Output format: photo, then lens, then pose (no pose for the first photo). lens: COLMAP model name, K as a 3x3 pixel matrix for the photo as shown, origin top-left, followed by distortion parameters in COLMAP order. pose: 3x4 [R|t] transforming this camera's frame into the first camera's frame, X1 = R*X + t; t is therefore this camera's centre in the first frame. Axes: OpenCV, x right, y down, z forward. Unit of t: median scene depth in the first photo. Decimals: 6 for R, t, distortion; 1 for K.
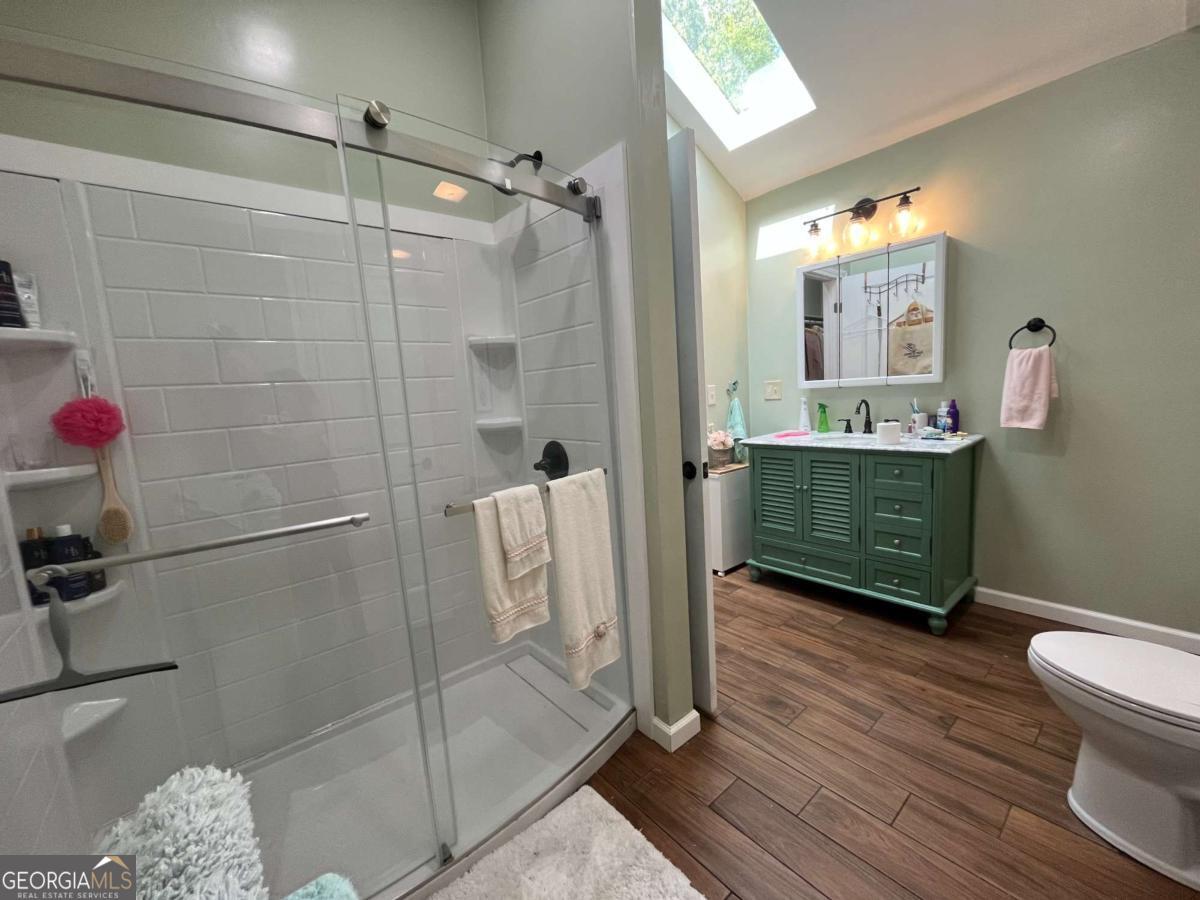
lens RADIAL K [[486.4, 0, 599.3], [0, 486.4, 451.0], [0, 0, 1]] dist [-0.000947, -0.000564]
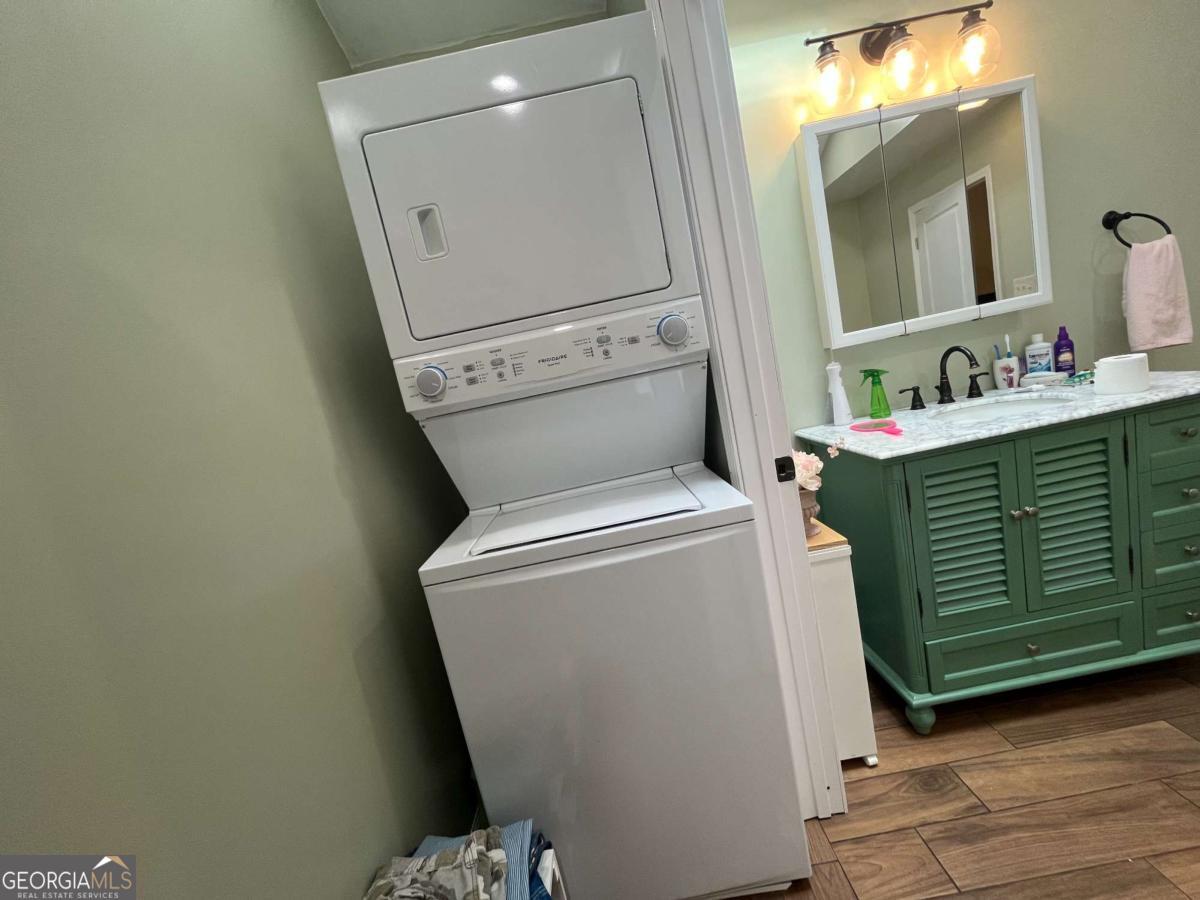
lens RADIAL K [[486.4, 0, 599.3], [0, 486.4, 451.0], [0, 0, 1]] dist [-0.000947, -0.000564]
pose [[0.624227, -0.172539, 0.761952, -0.227014], [0.257995, 0.966118, 0.007409, -0.101818], [-0.737414, 0.191955, 0.647591, 0.987929]]
